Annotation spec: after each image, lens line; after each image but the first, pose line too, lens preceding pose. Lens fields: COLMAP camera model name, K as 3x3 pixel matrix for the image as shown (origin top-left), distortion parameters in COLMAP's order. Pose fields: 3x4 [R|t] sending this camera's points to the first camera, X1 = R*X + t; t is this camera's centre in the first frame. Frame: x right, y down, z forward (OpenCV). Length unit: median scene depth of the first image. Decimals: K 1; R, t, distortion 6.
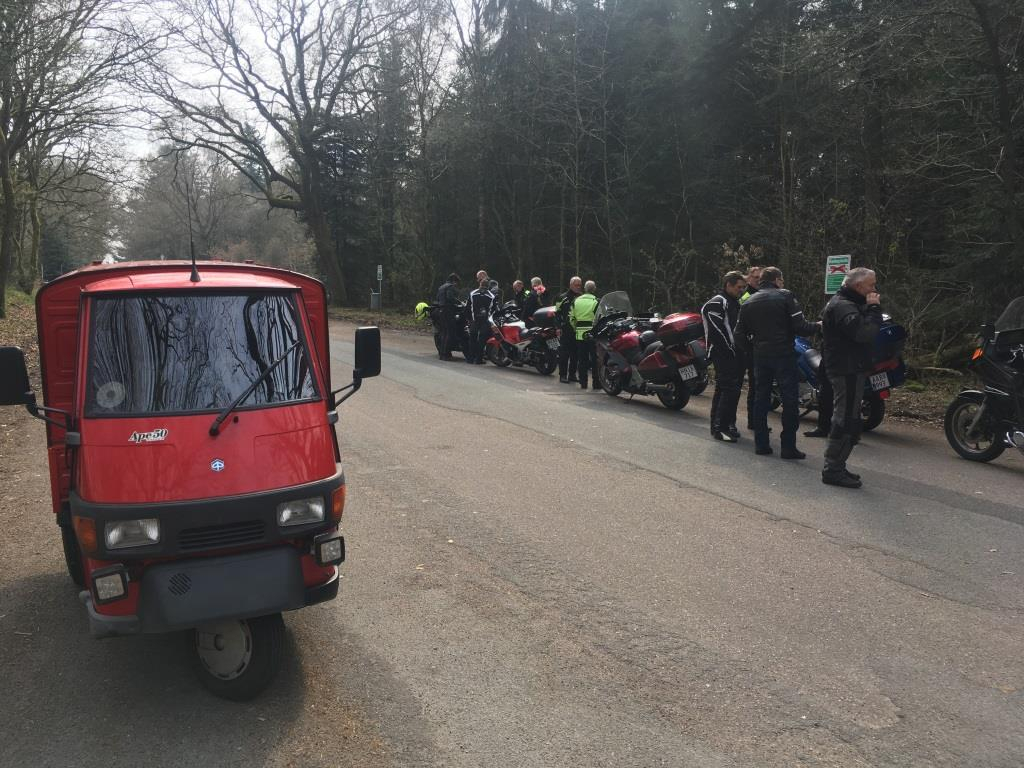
lens RADIAL K [[871.1, 0, 509.8], [0, 871.1, 383.5], [0, 0, 1]] dist [0.077885, -0.095406]
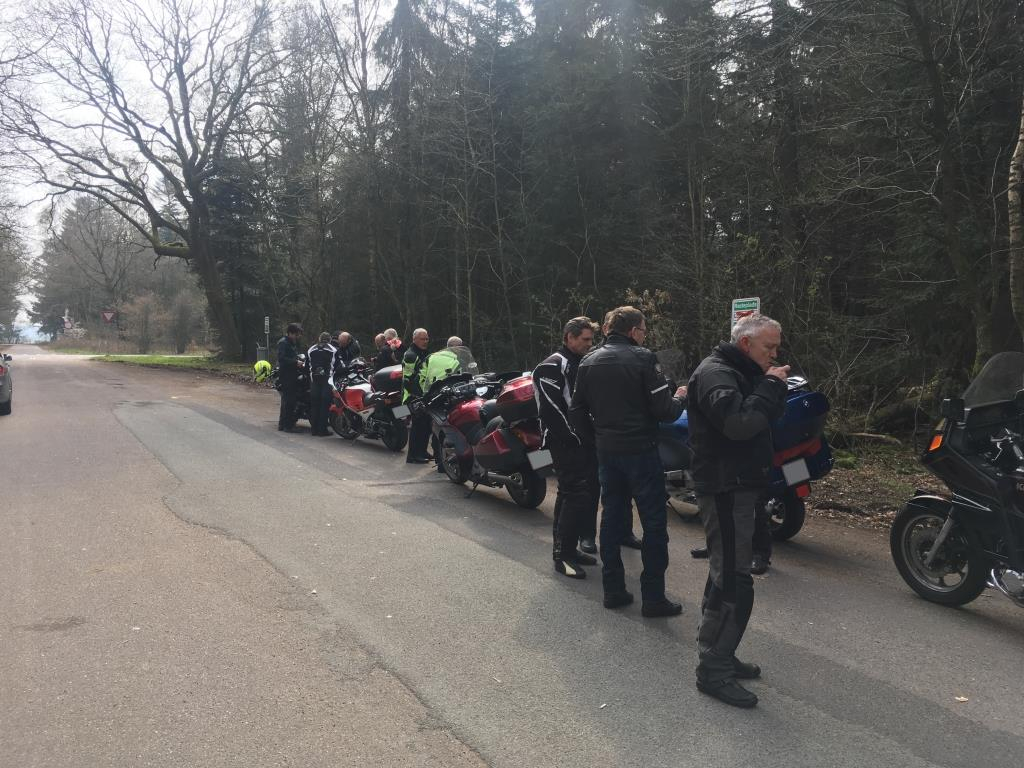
lens RADIAL K [[871.1, 0, 509.8], [0, 871.1, 383.5], [0, 0, 1]] dist [0.077885, -0.095406]
pose [[0.997563, -0.015417, 0.068049, 0.088046], [0.019300, 0.998200, -0.056781, -0.022692], [-0.067051, 0.057956, 0.996065, 0.189330]]
